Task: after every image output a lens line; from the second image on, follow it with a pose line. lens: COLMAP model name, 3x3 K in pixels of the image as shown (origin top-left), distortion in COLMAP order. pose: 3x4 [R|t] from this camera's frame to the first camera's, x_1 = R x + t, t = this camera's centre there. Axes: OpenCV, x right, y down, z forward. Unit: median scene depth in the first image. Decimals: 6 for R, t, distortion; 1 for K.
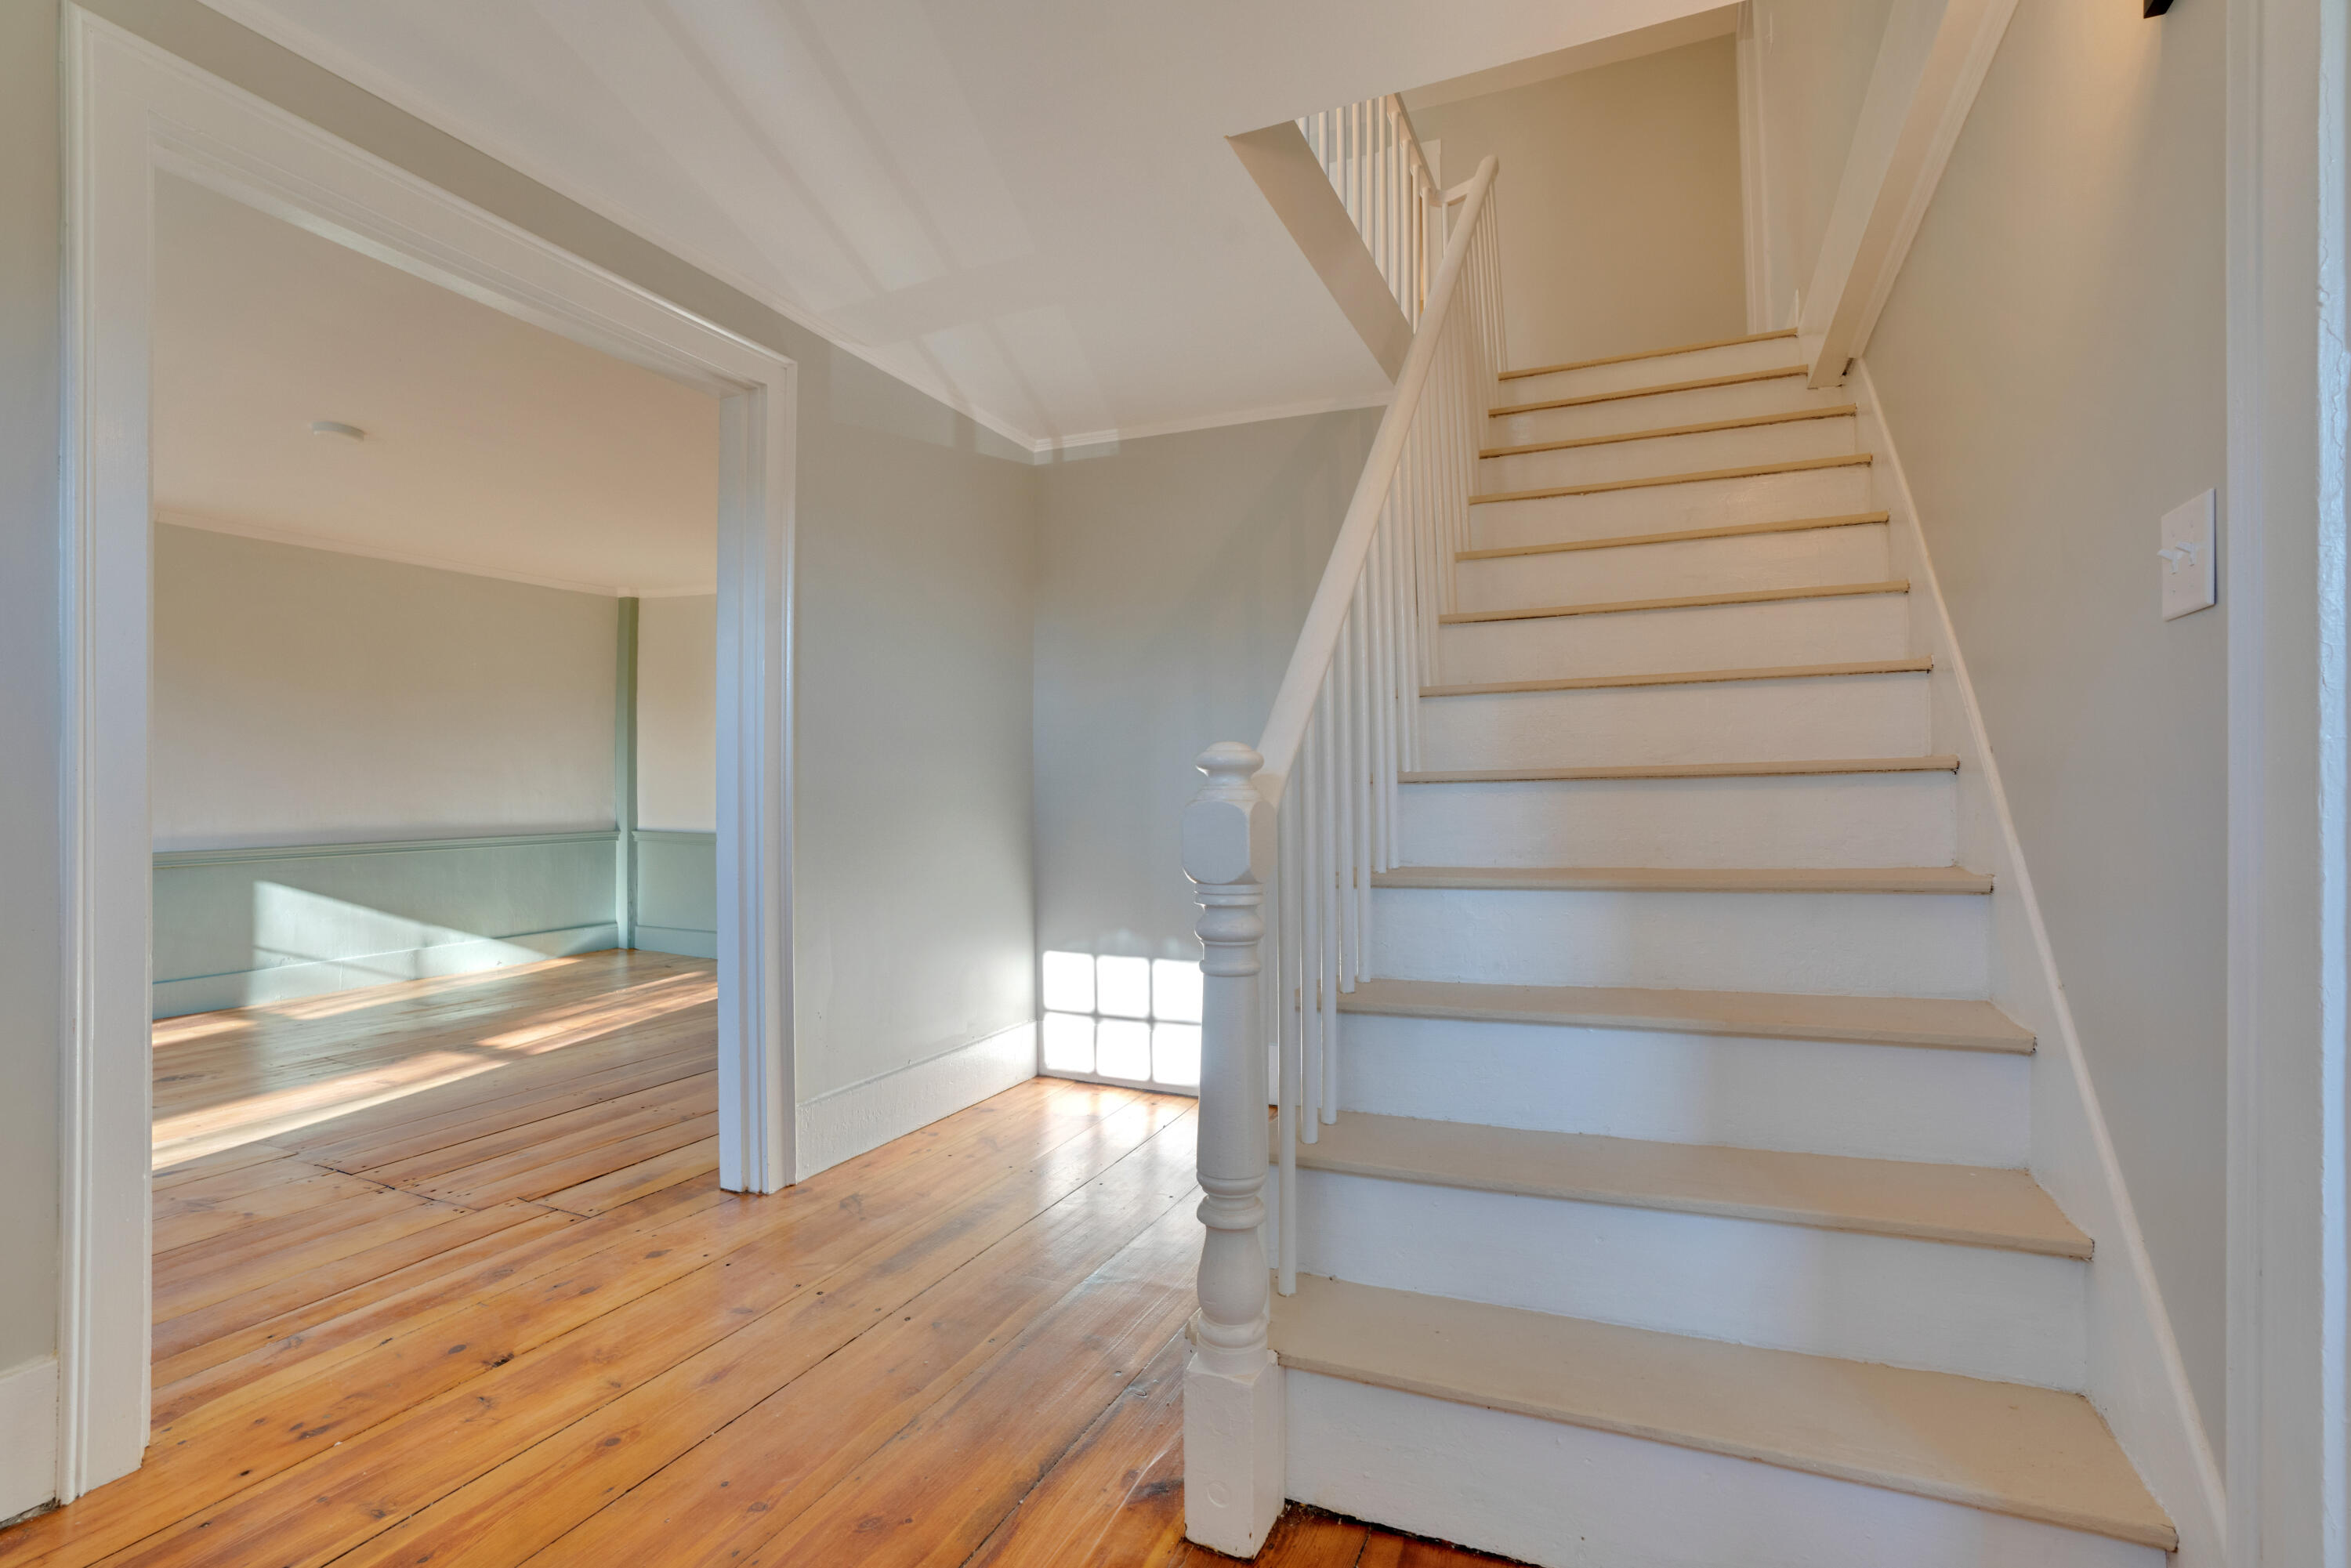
lens RADIAL K [[1064.2, 0, 1228.2], [0, 1064.2, 780.1], [0, 0, 1]] dist [-0.050740, -0.000048]
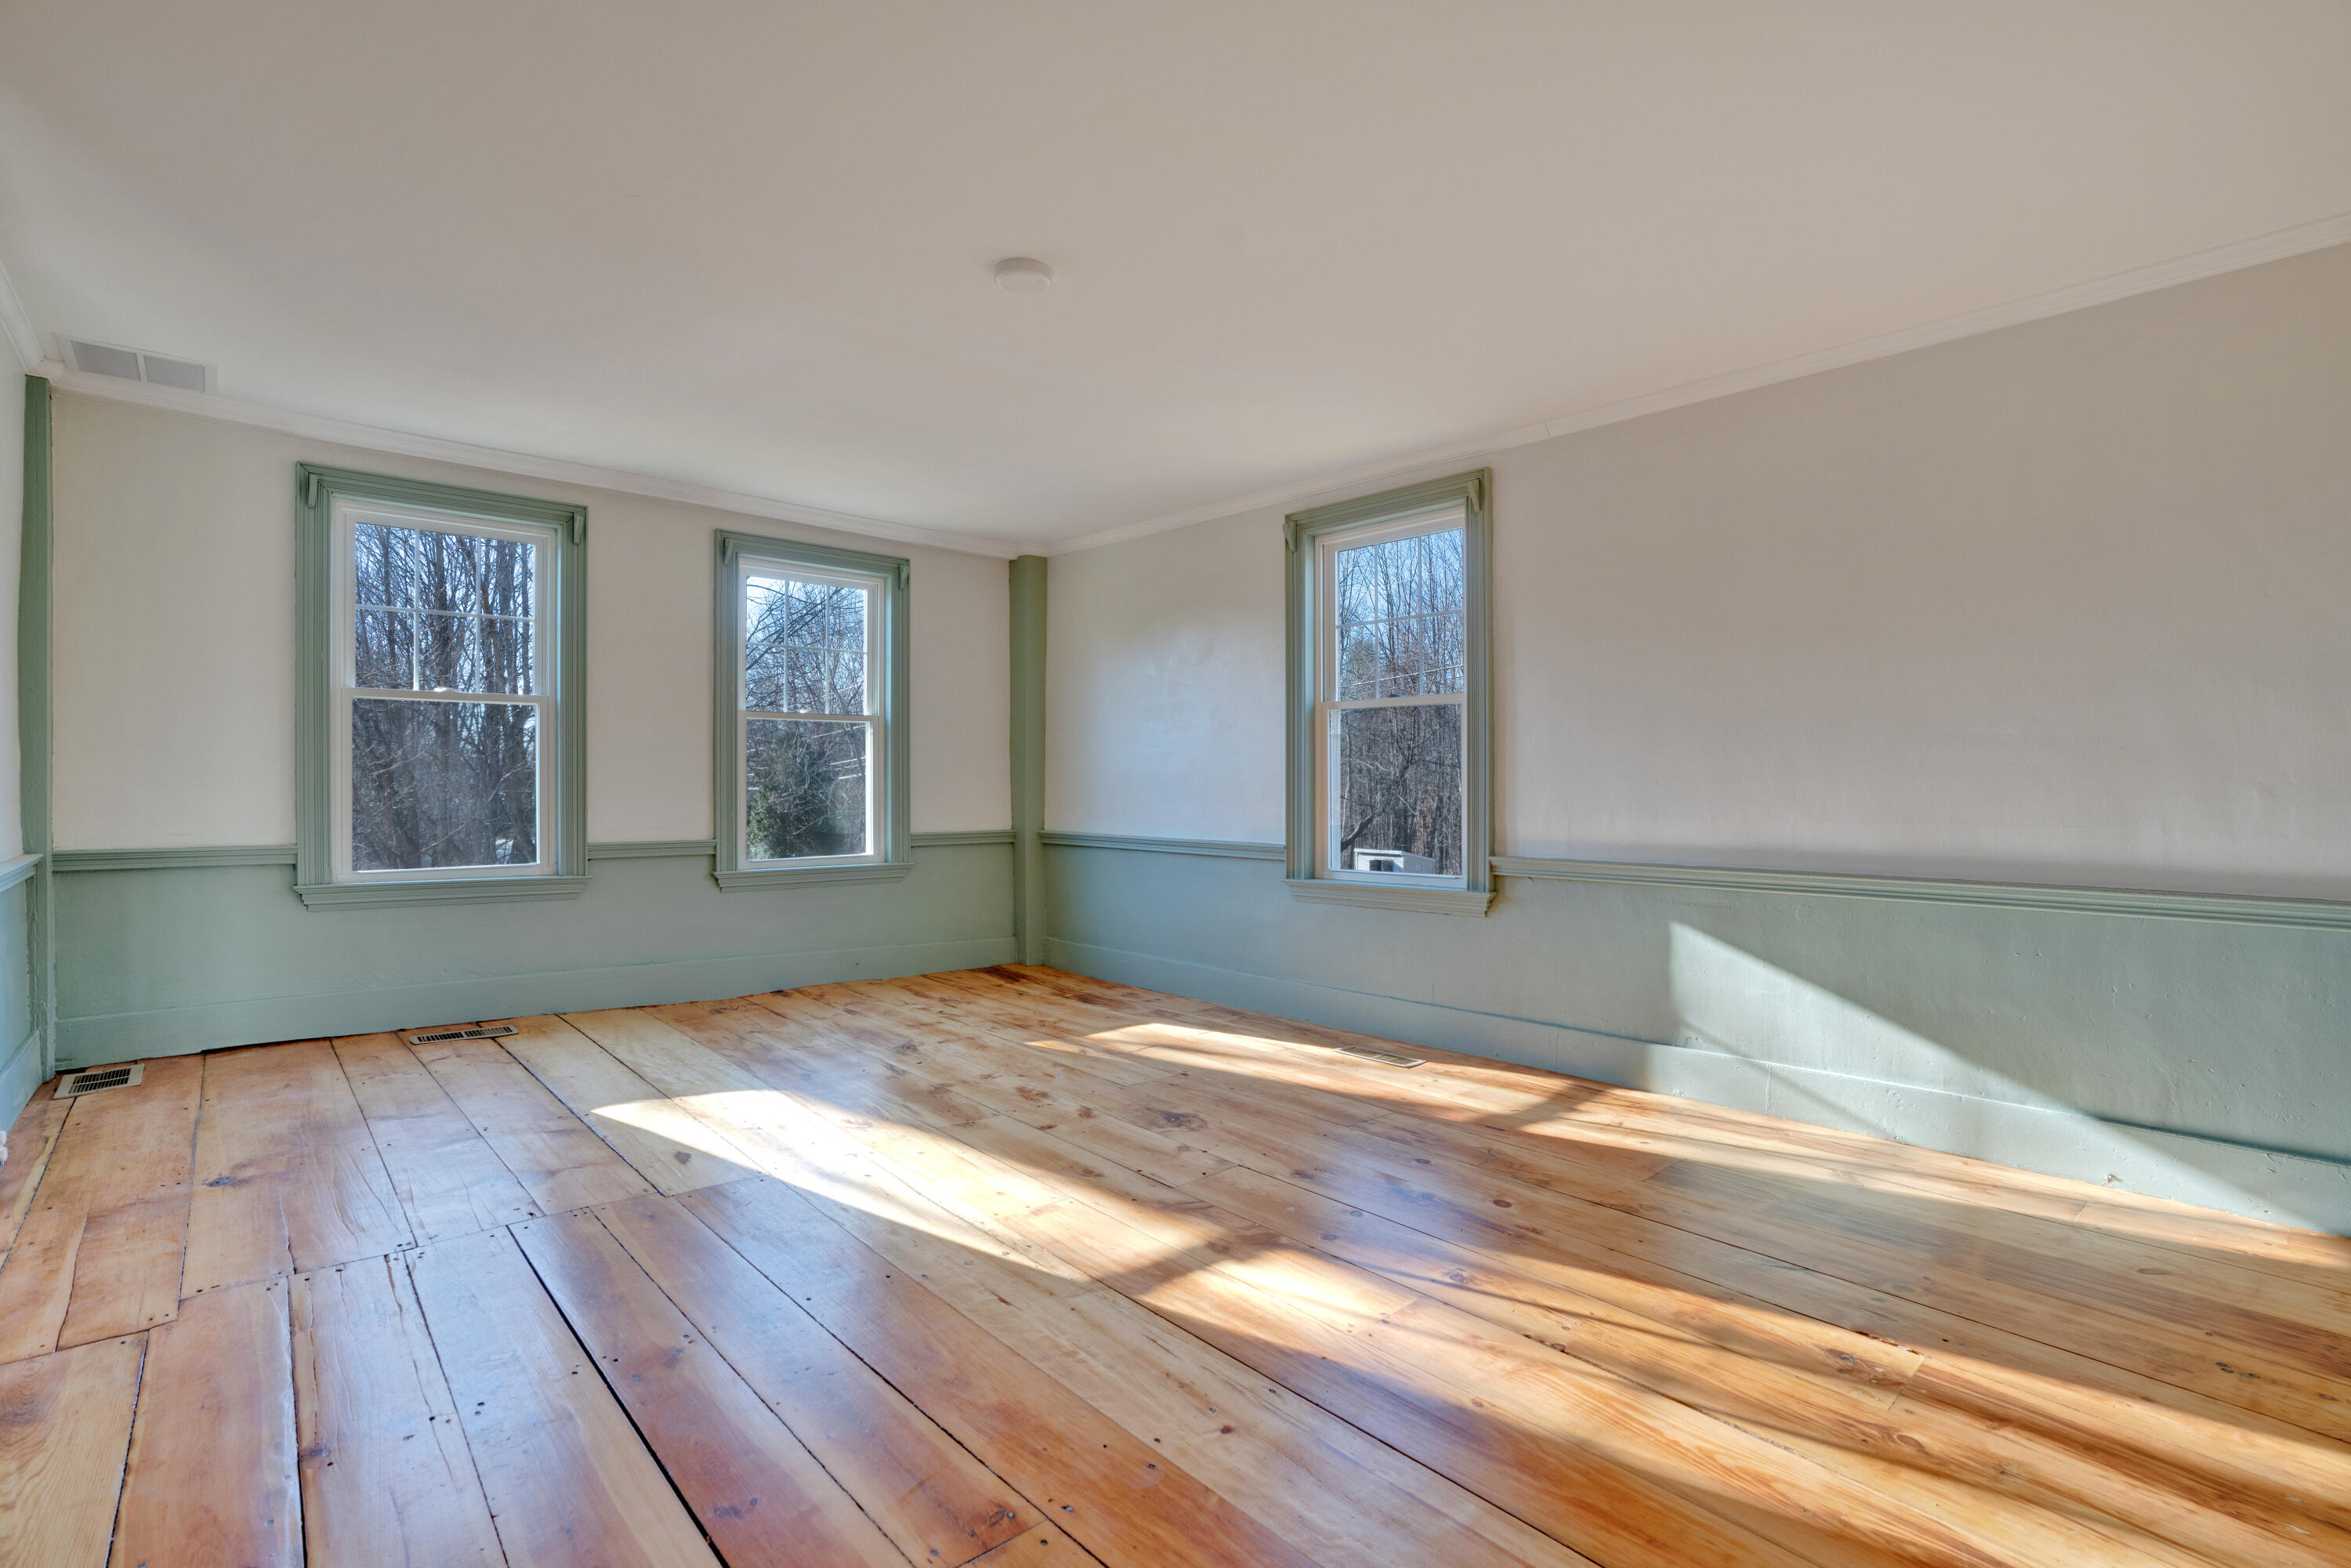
lens RADIAL K [[1092.4, 0, 1189.2], [0, 1092.4, 784.7], [0, 0, 1]] dist [-0.071809, 0.029915]
pose [[-0.425278, 0.001993, -0.905061, -0.130443], [0.001790, 0.999997, 0.001361, 0.008040], [0.905061, -0.001042, -0.425280, 0.800966]]
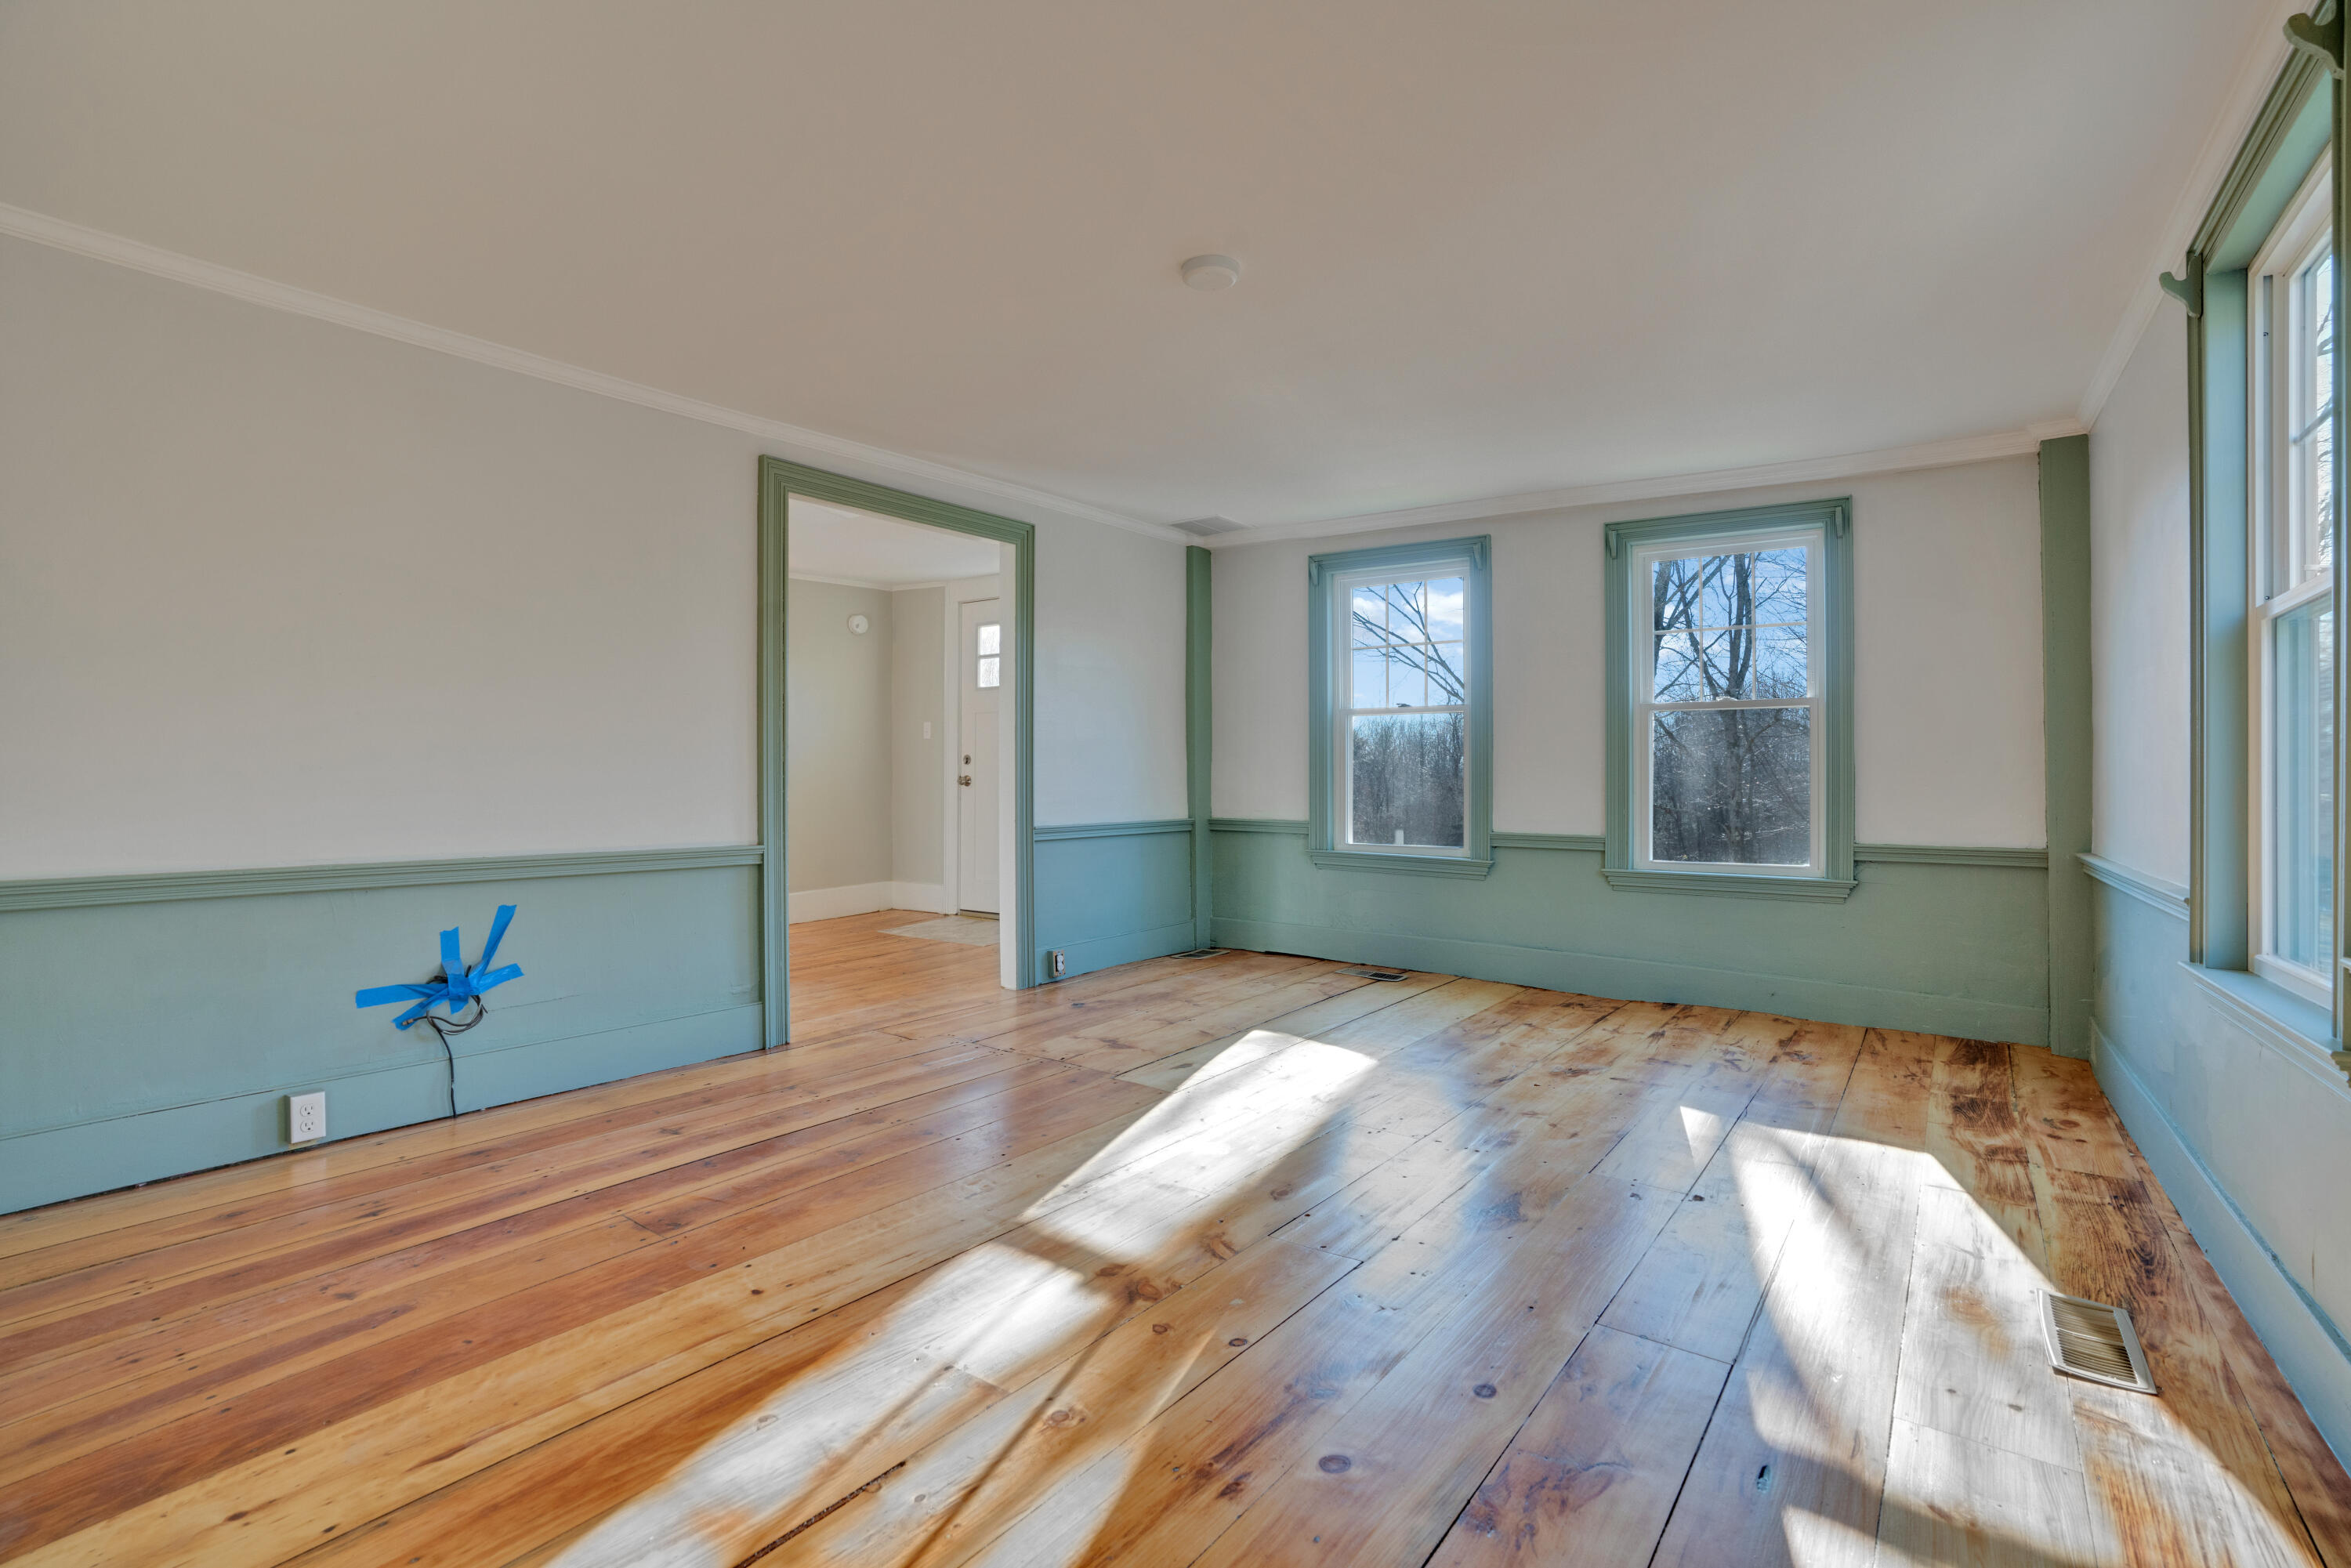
lens RADIAL K [[1076.9, 0, 1182.2], [0, 1076.9, 802.9], [0, 0, 1]] dist [-0.080795, 0.043645]
pose [[-0.970518, -0.006949, 0.240930, -0.581768], [-0.003060, 0.999859, 0.016515, 0.012513], [-0.241011, 0.015290, -0.970402, 0.977696]]
